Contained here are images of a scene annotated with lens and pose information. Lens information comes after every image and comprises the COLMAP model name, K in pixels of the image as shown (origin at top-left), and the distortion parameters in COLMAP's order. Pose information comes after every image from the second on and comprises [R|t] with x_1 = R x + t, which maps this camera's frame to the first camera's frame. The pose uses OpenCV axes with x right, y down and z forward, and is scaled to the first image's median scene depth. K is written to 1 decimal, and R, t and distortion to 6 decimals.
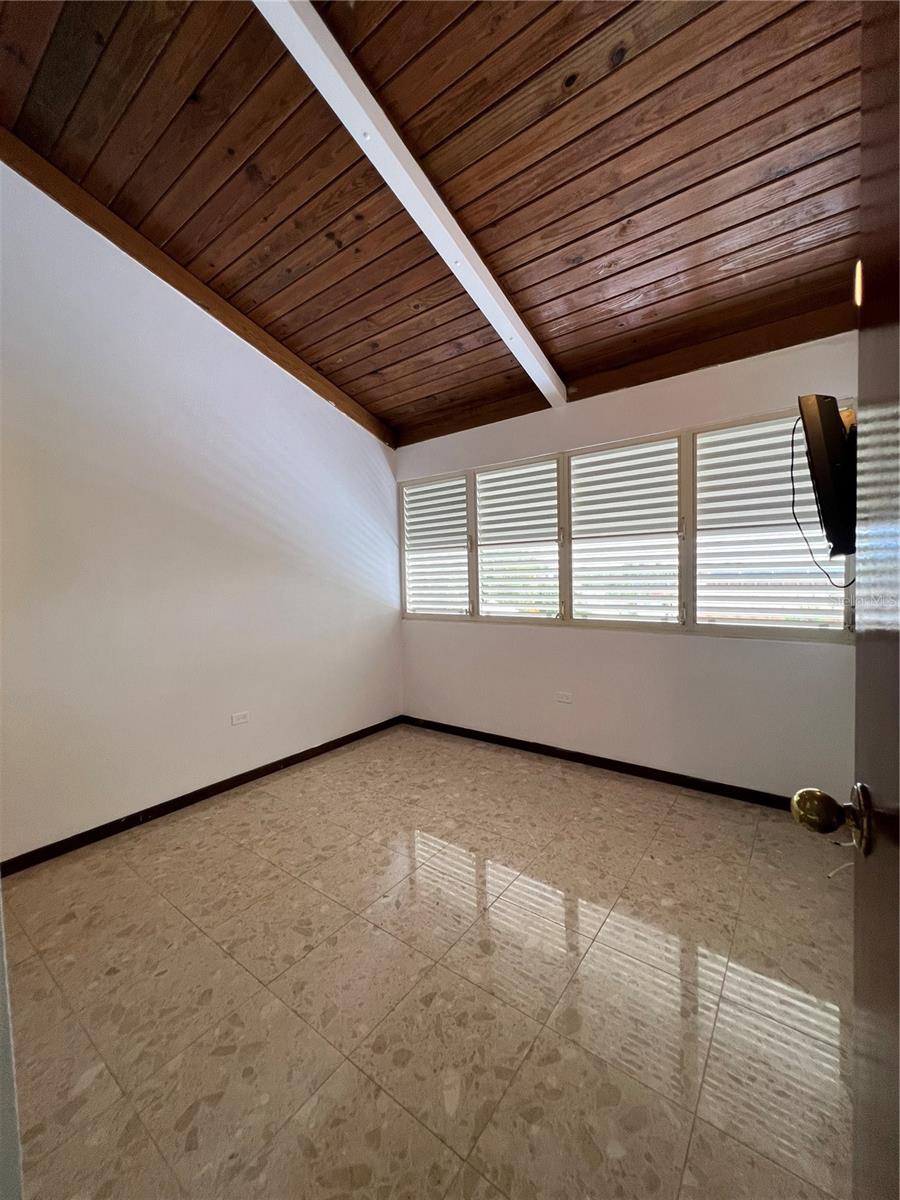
lens RADIAL K [[482.5, 0, 447.2], [0, 482.5, 595.4], [0, 0, 1]] dist [-0.000974, -0.000019]
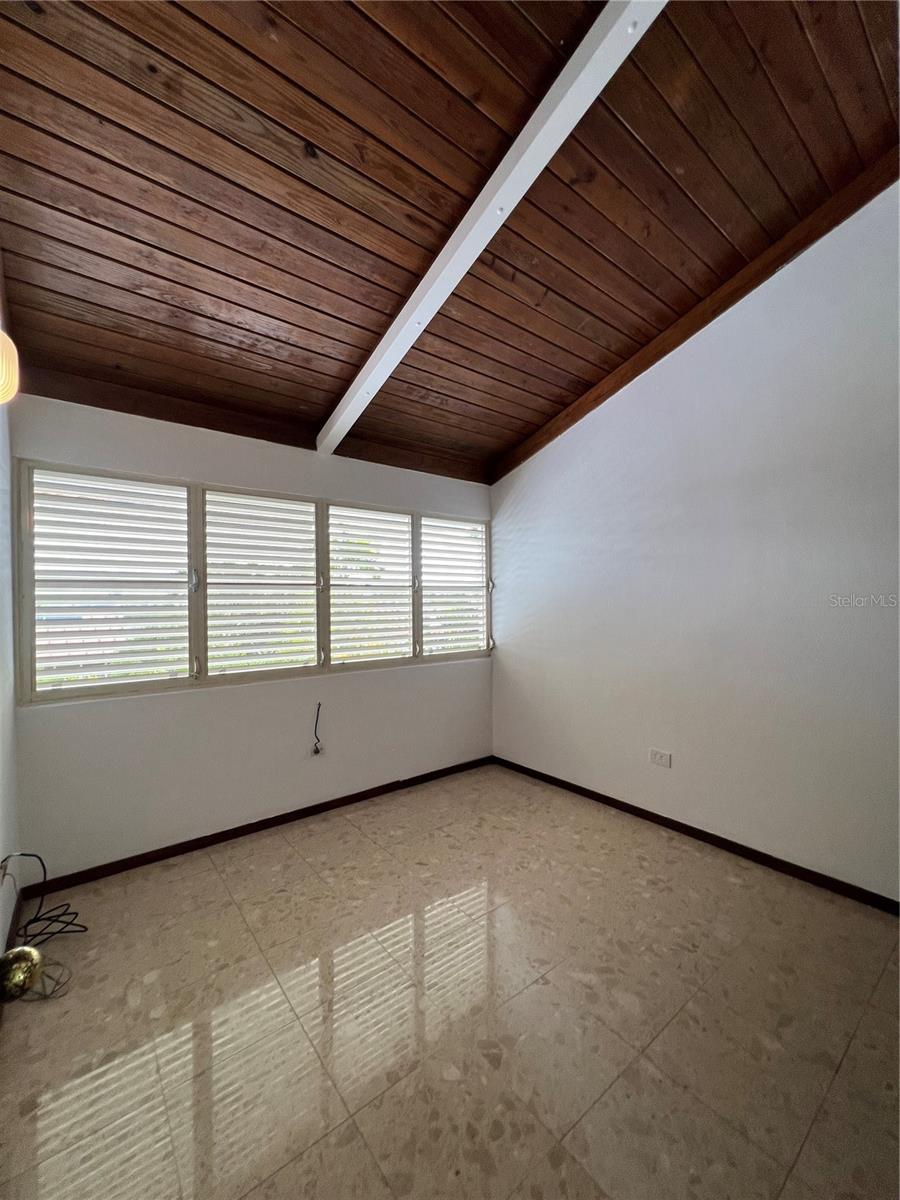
lens RADIAL K [[482.5, 0, 447.7], [0, 482.5, 604.3], [0, 0, 1]] dist [-0.000974, -0.000019]
pose [[0.241538, 0.036063, 0.969721, -0.483508], [0.063155, 0.996606, -0.052794, -0.004899], [-0.968334, 0.073994, 0.238441, 0.376256]]
